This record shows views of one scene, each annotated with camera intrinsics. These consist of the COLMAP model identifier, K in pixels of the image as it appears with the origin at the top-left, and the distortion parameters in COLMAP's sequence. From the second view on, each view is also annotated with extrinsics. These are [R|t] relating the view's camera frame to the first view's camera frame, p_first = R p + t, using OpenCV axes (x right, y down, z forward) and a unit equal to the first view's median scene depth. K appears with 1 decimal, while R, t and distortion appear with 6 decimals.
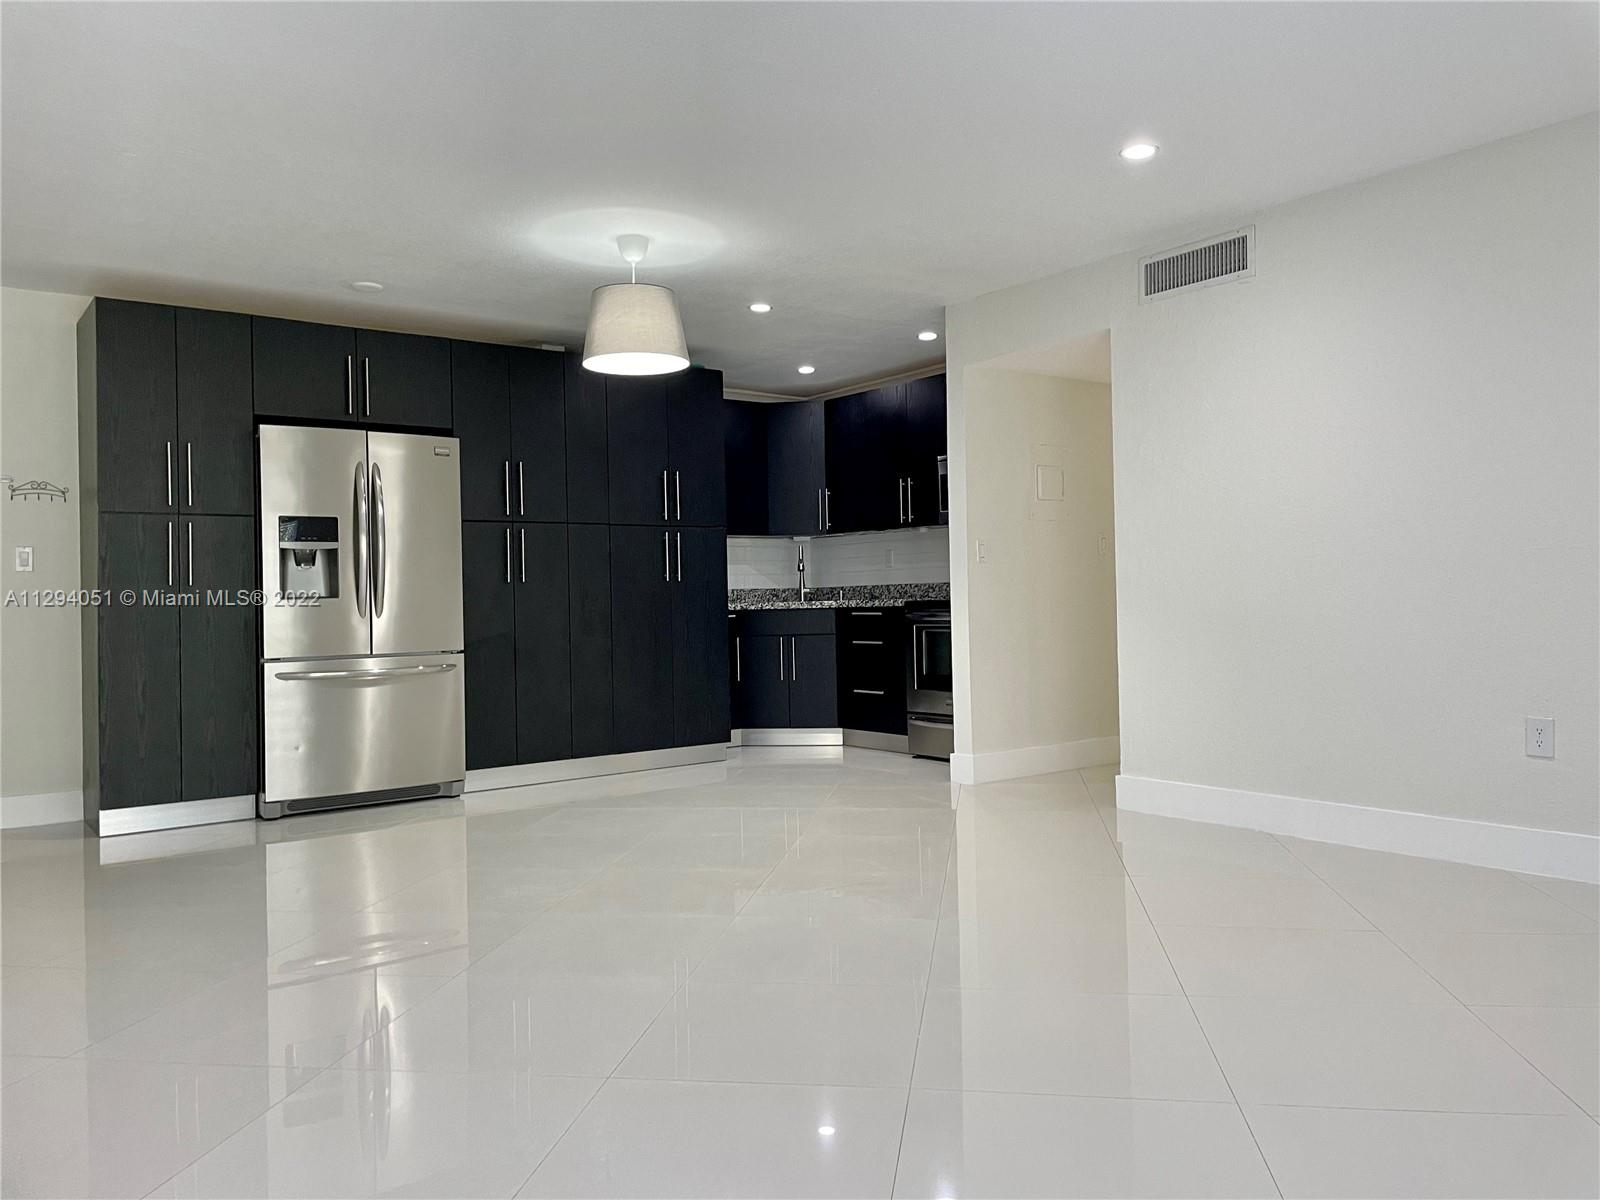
lens RADIAL K [[1227.9, 0, 801.6], [0, 1227.9, 599.2], [0, 0, 1]] dist [-0.004650, 0.000811]
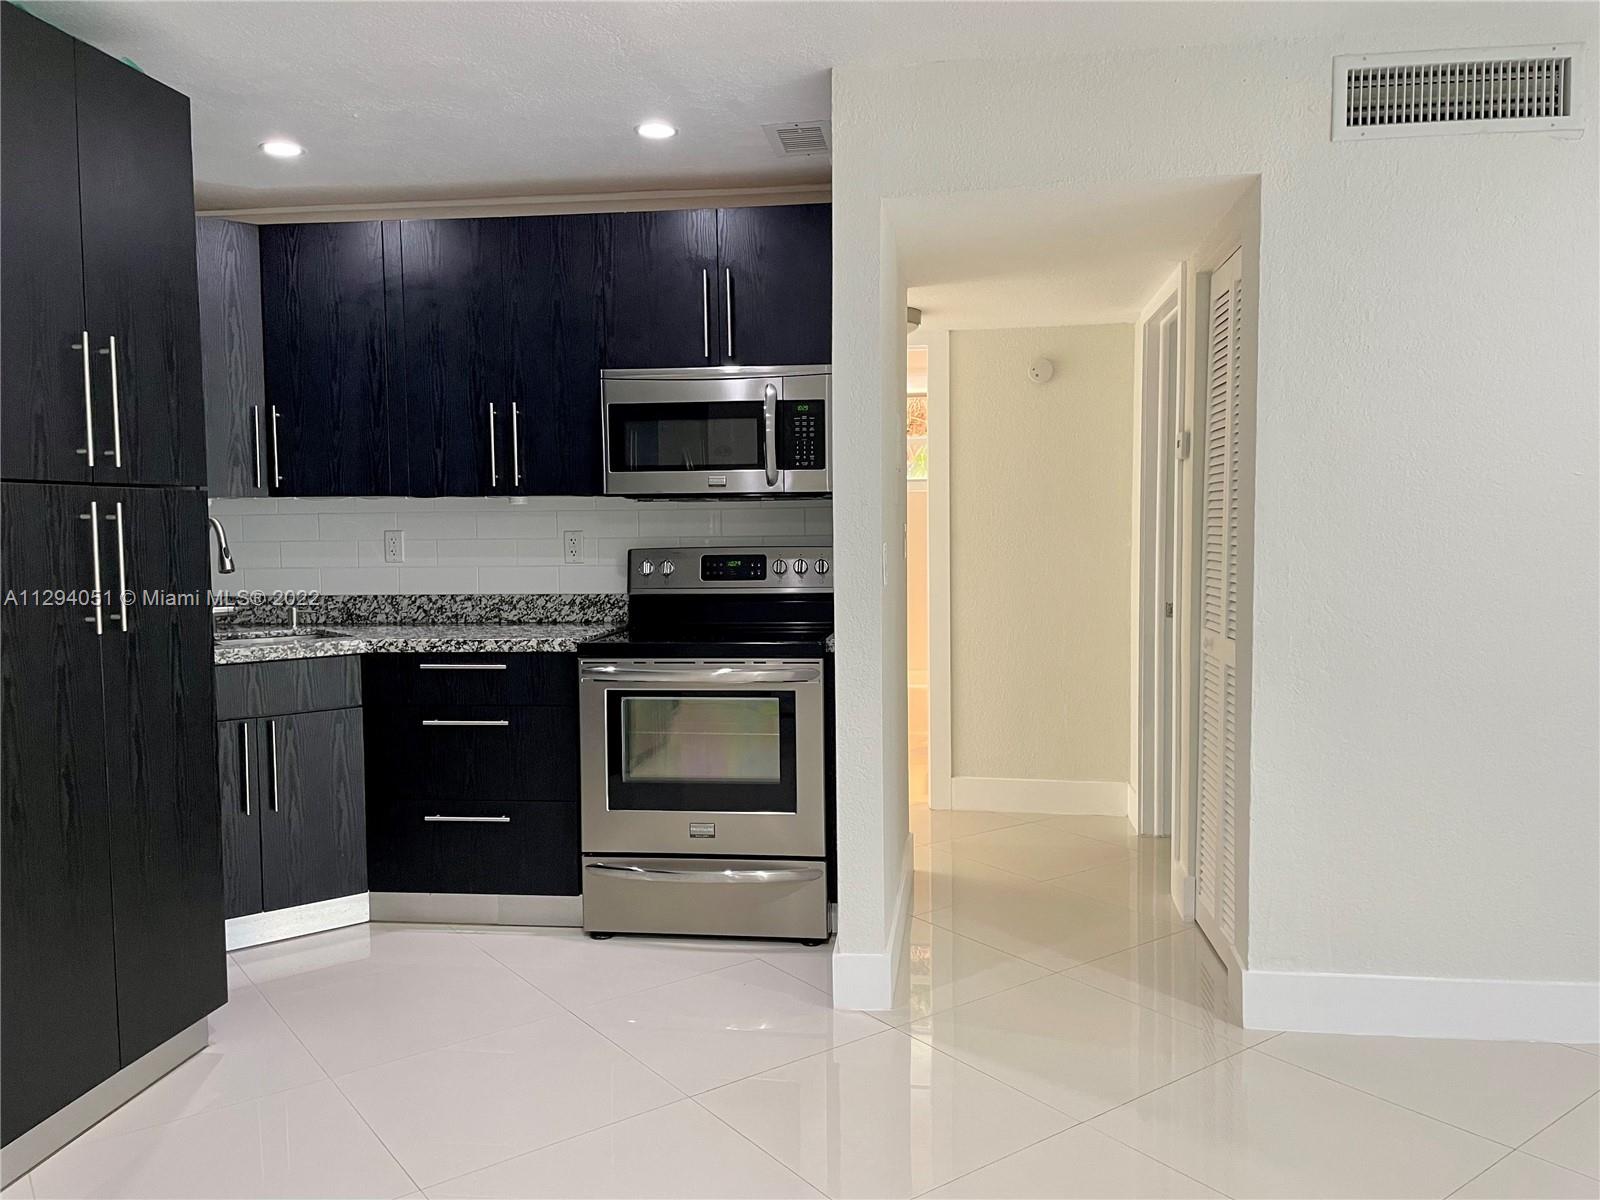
lens RADIAL K [[1227.9, 0, 800.8], [0, 1227.9, 595.8], [0, 0, 1]] dist [-0.004650, 0.000811]
pose [[0.683406, -0.035693, 0.729165, -0.221006], [-0.000282, 0.998791, 0.049156, -0.042179], [-0.730038, -0.033799, 0.682570, 0.562033]]
